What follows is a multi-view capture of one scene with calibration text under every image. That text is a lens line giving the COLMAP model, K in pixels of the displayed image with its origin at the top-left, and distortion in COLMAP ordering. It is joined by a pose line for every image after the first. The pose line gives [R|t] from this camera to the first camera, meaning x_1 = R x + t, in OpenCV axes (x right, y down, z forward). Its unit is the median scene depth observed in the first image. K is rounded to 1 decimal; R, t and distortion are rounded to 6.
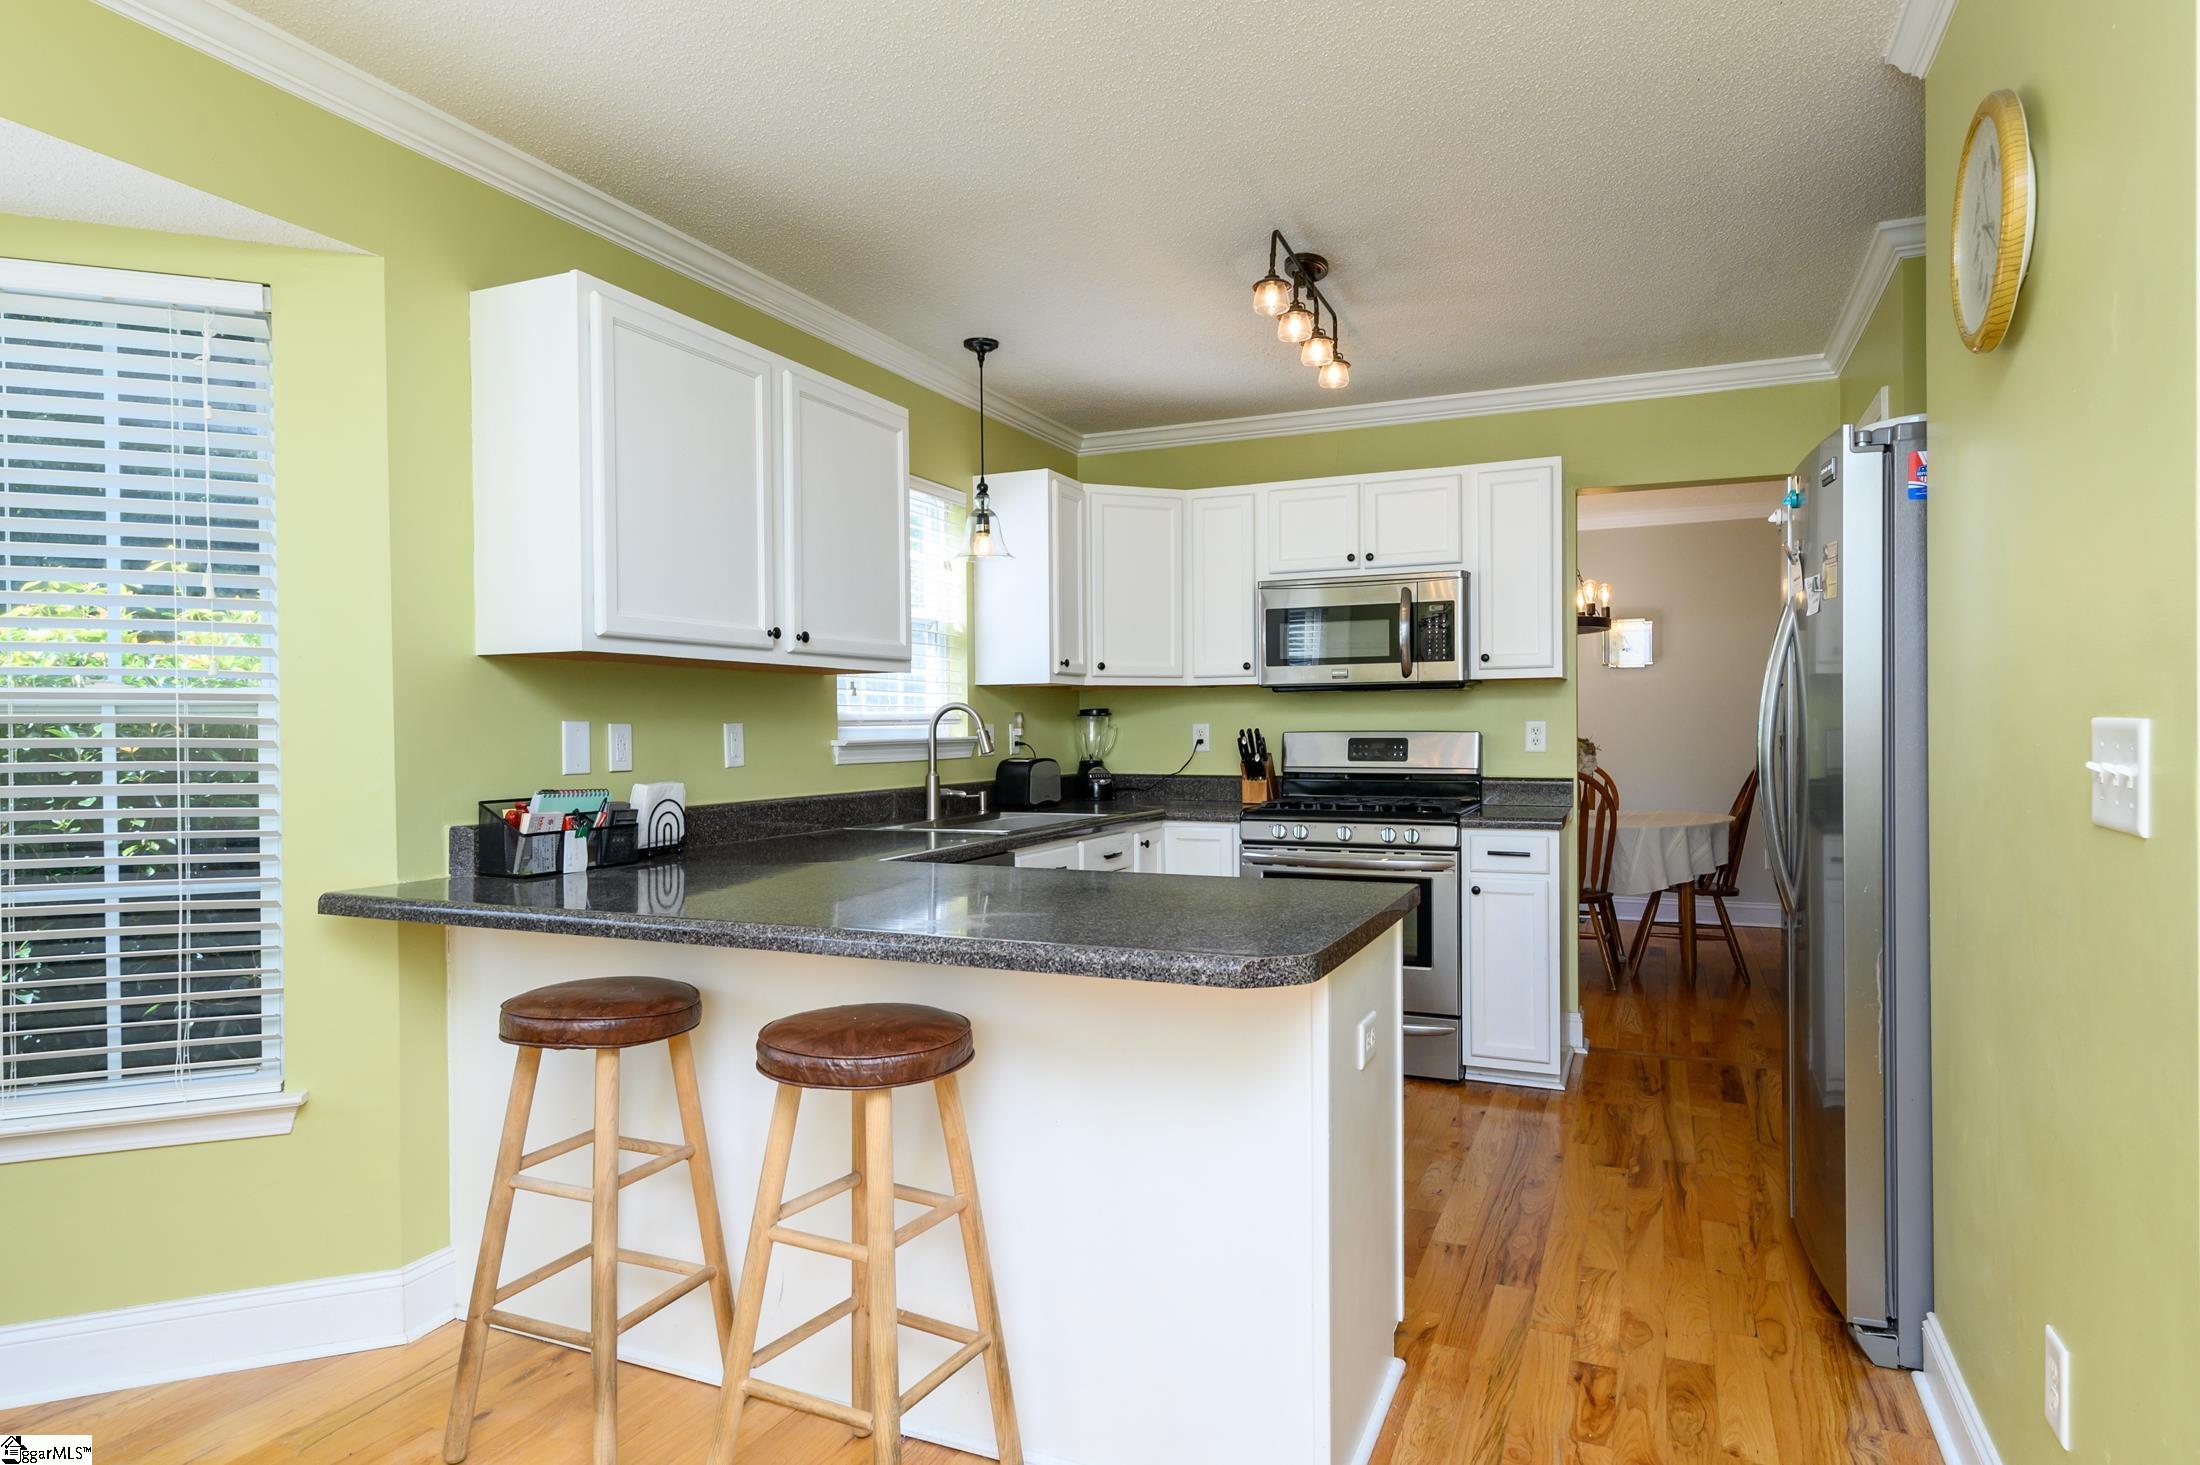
lens RADIAL K [[1262.1, 0, 1103.3], [0, 1262.1, 732.3], [0, 0, 1]] dist [0.008895, 0.001775]
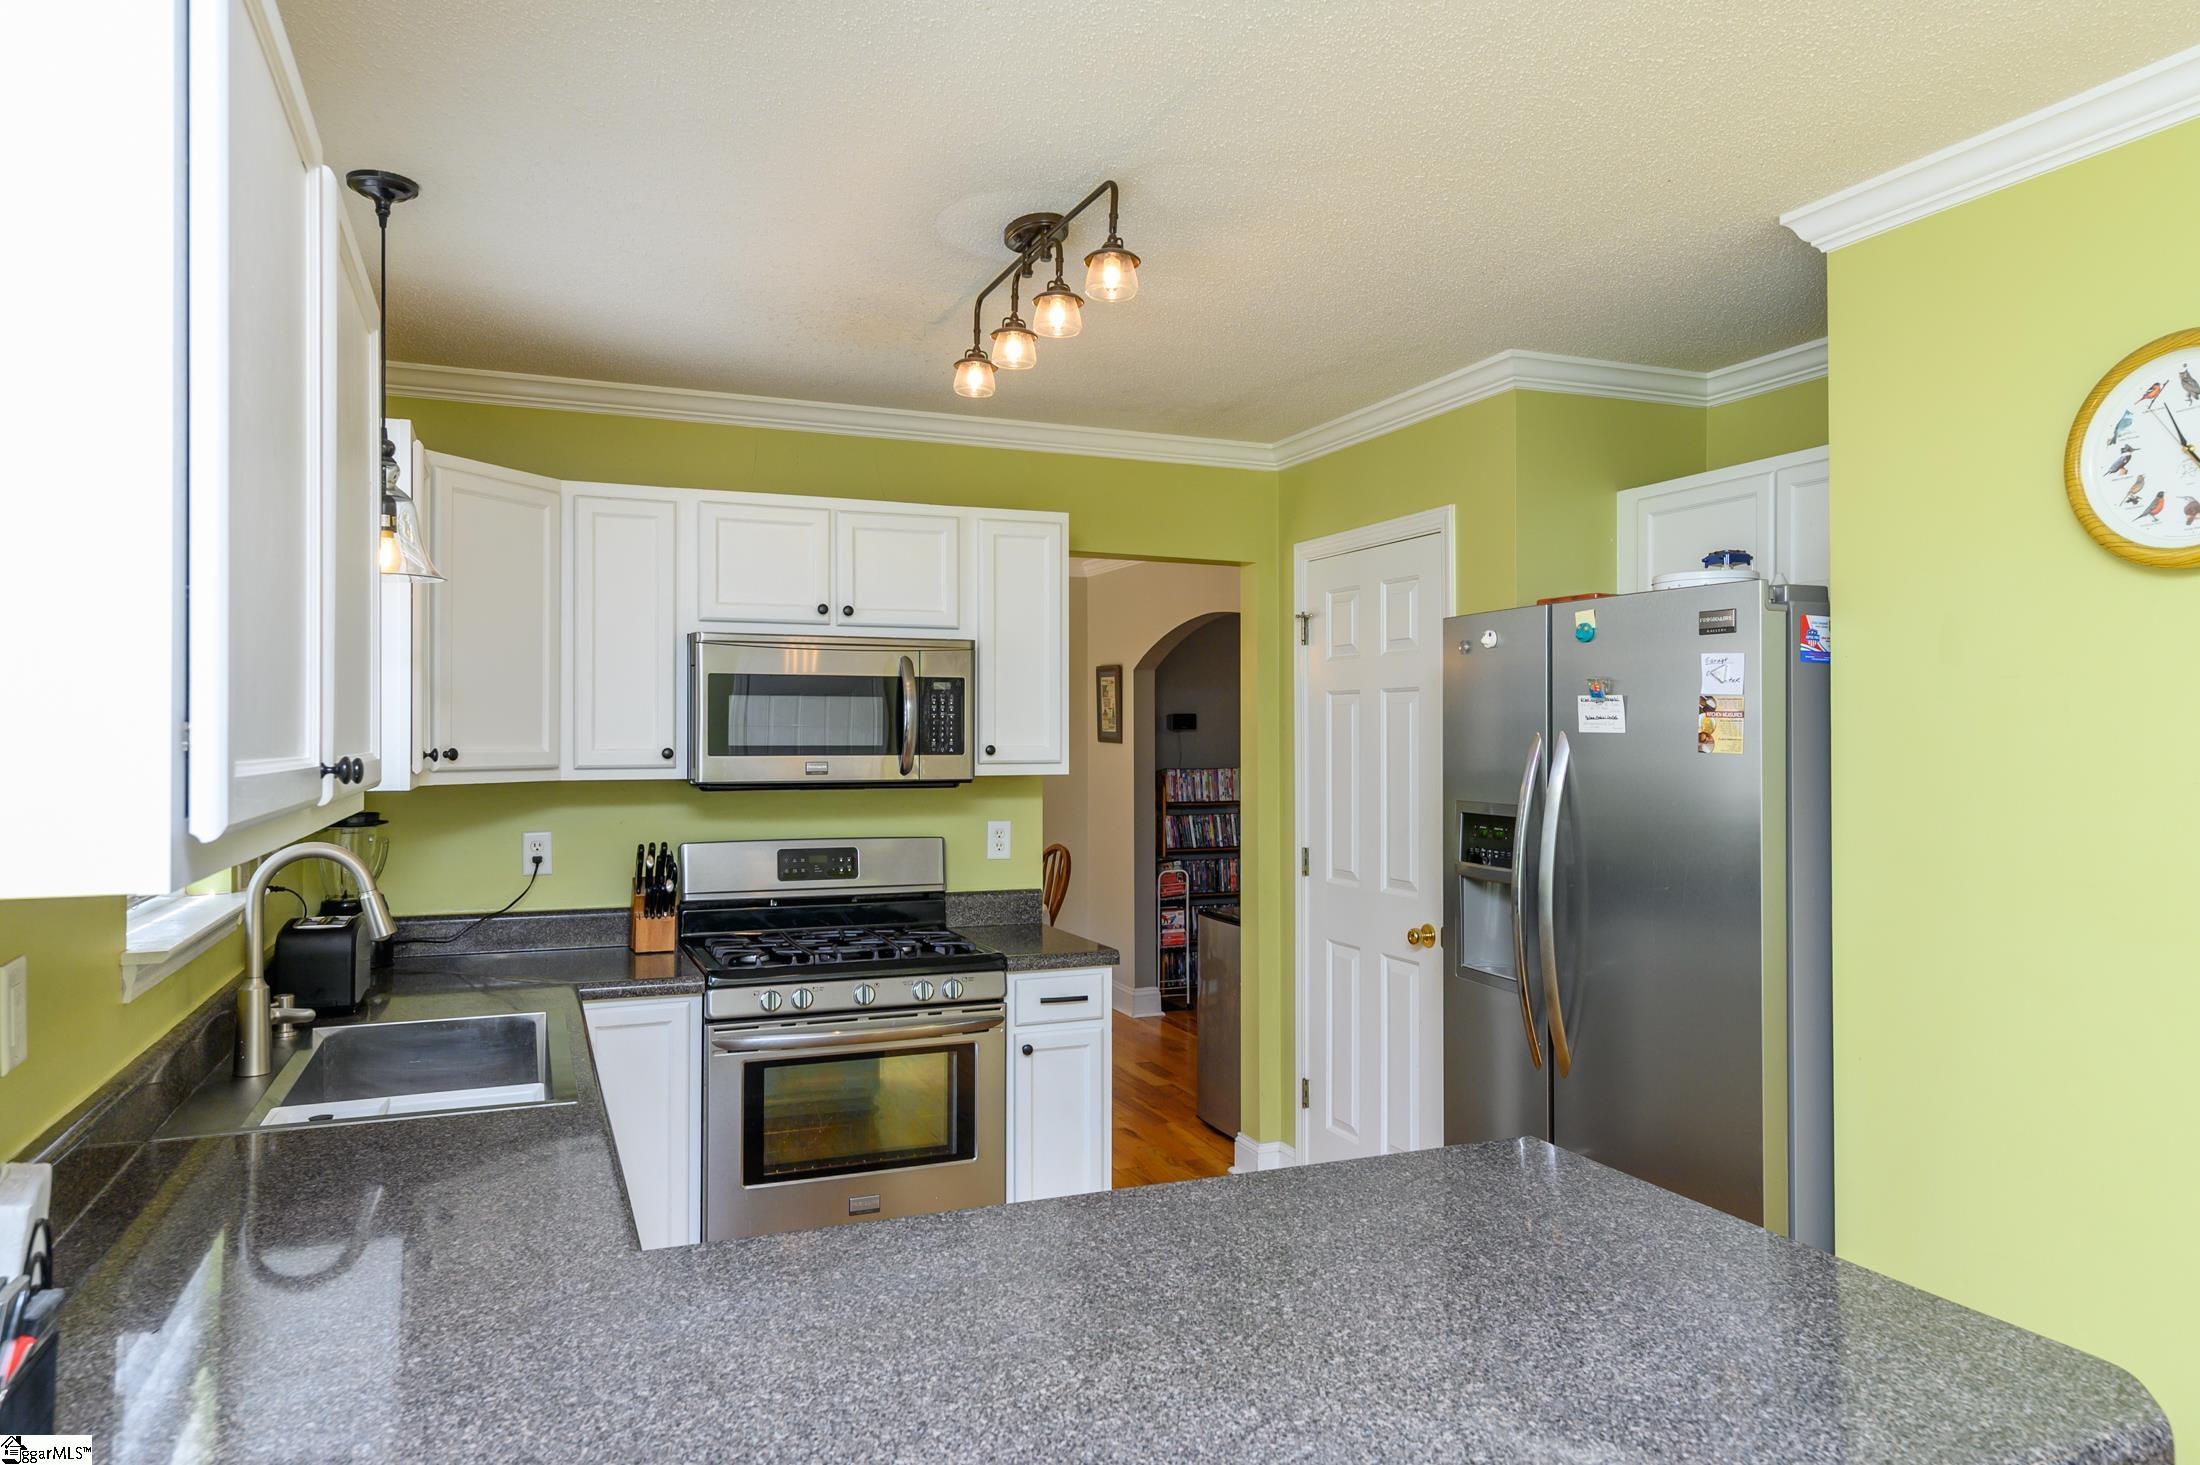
lens RADIAL K [[1376.5, 0, 1104.7], [0, 1376.5, 730.3], [0, 0, 1]] dist [-0.035649, -0.000830]
pose [[0.693478, 0.012070, 0.720376, -0.269624], [-0.001678, 0.999884, -0.015137, -0.057229], [-0.720476, 0.009288, 0.693418, 0.335177]]
